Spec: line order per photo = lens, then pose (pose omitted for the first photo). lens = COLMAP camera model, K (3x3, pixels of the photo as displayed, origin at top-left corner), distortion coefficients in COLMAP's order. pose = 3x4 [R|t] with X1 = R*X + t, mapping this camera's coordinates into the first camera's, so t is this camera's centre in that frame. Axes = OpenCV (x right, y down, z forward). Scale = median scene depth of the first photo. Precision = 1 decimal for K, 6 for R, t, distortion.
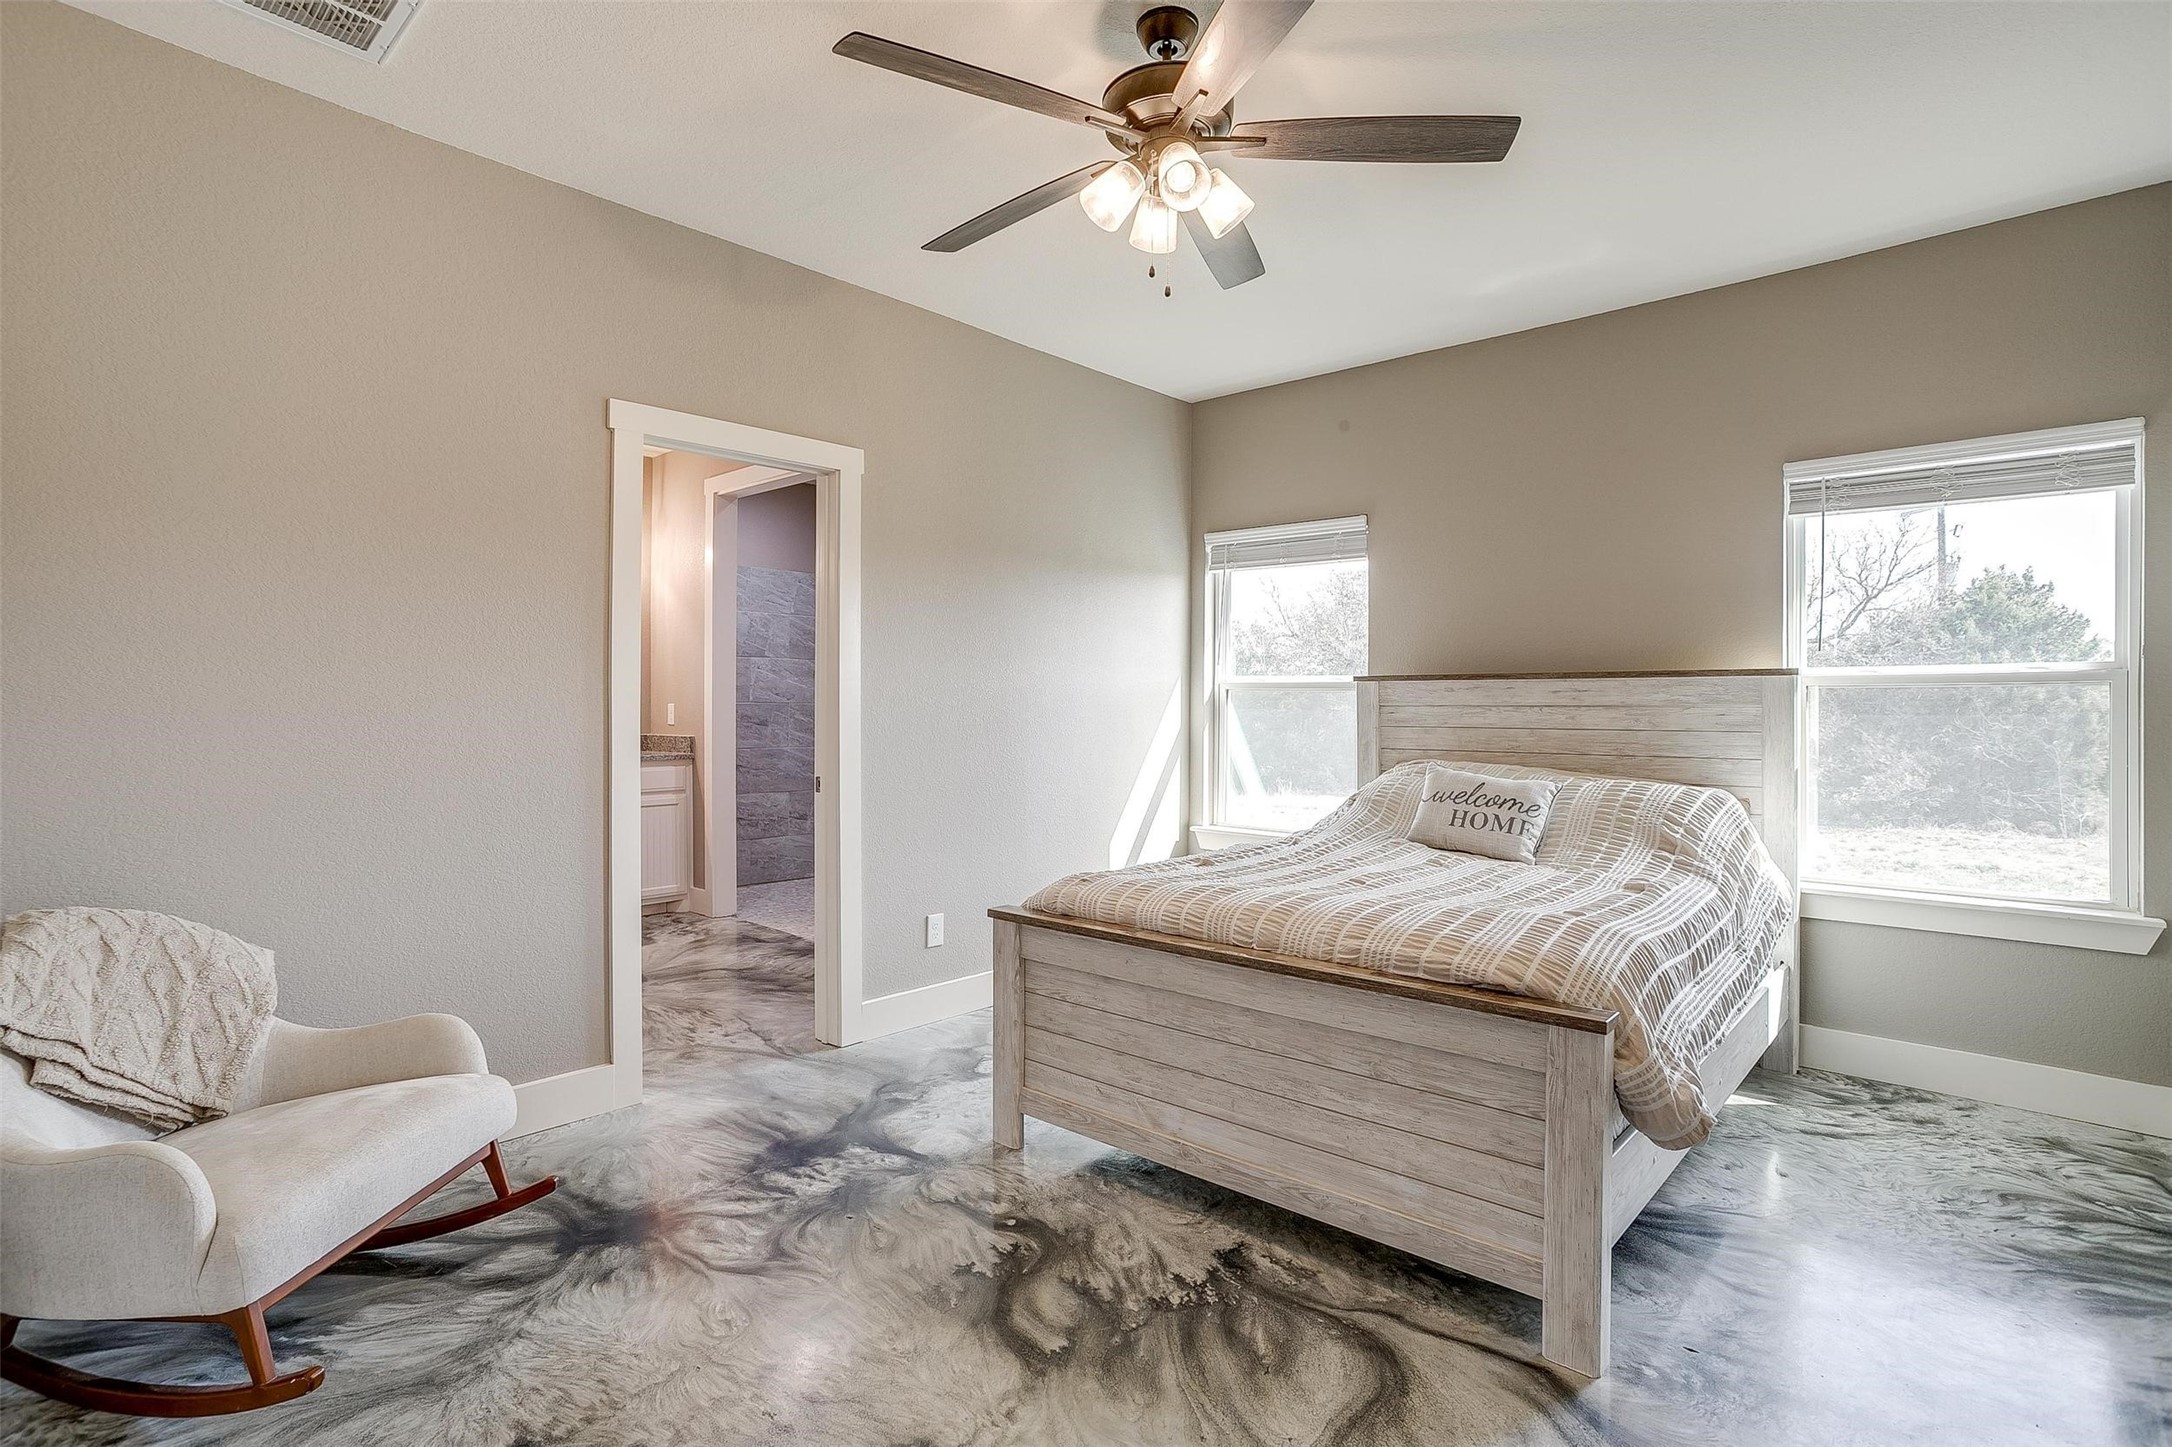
lens RADIAL K [[1065.1, 0, 1078.7], [0, 1065.1, 708.2], [0, 0, 1]] dist [-0.055617, 0.032908]
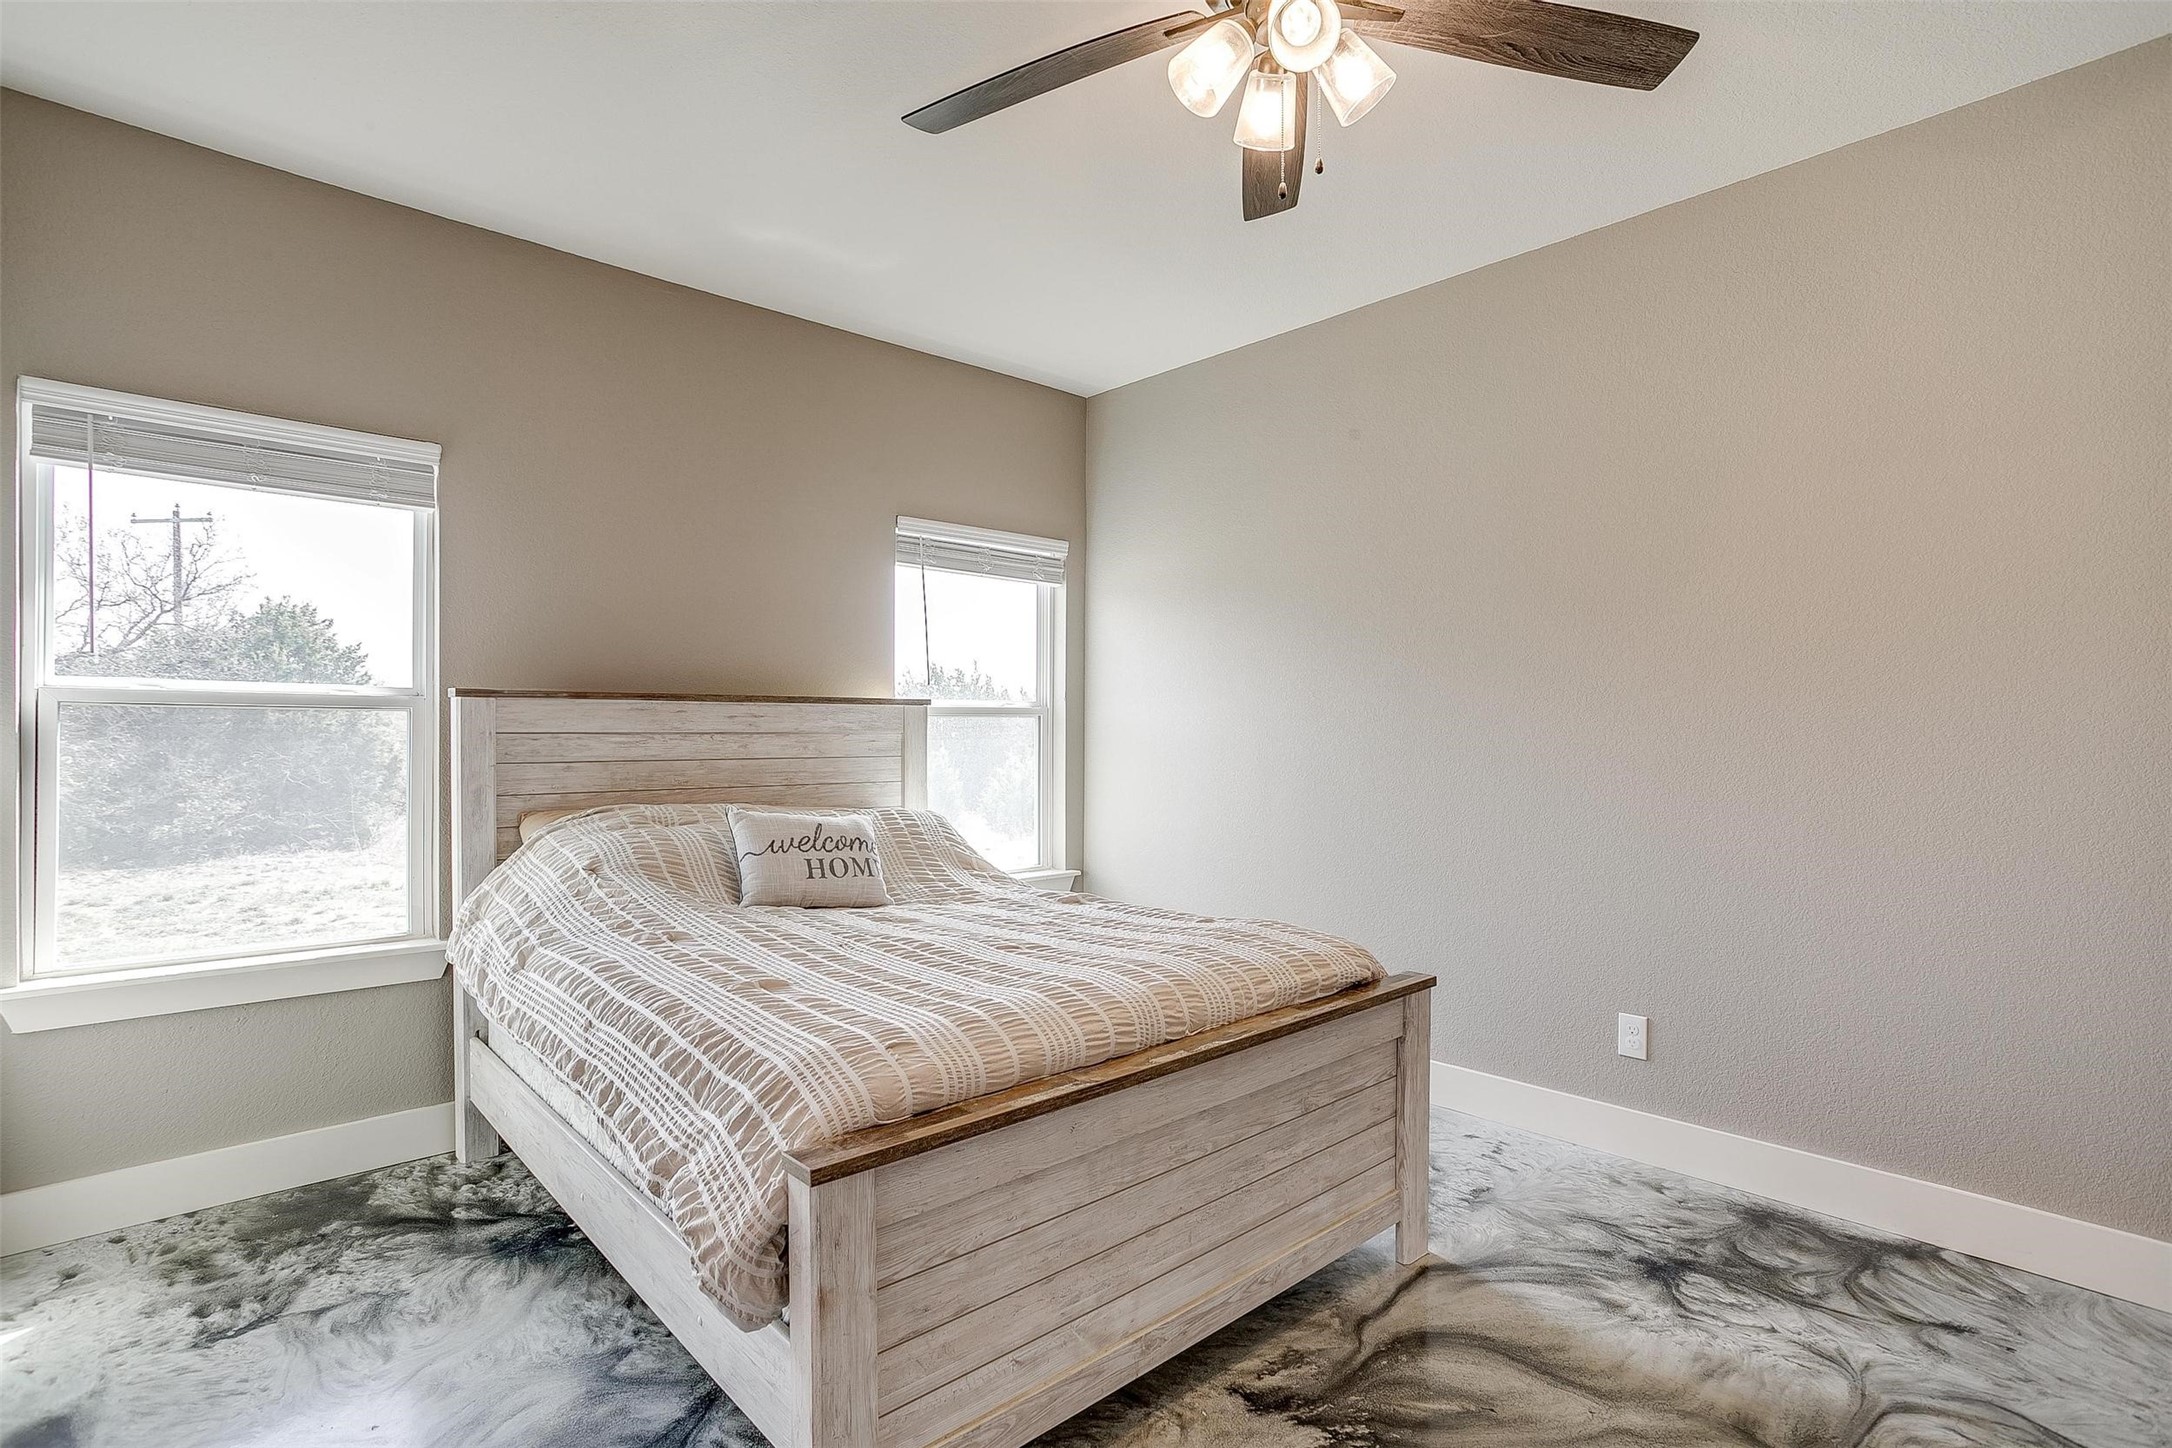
lens RADIAL K [[1076.5, 0, 1083.4], [0, 1076.5, 735.6], [0, 0, 1]] dist [-0.062131, 0.034647]
pose [[0.083129, -0.005553, 0.996523, -0.568701], [0.003784, 0.999979, 0.005257, -0.005081], [-0.996532, 0.003333, 0.083148, 0.882965]]
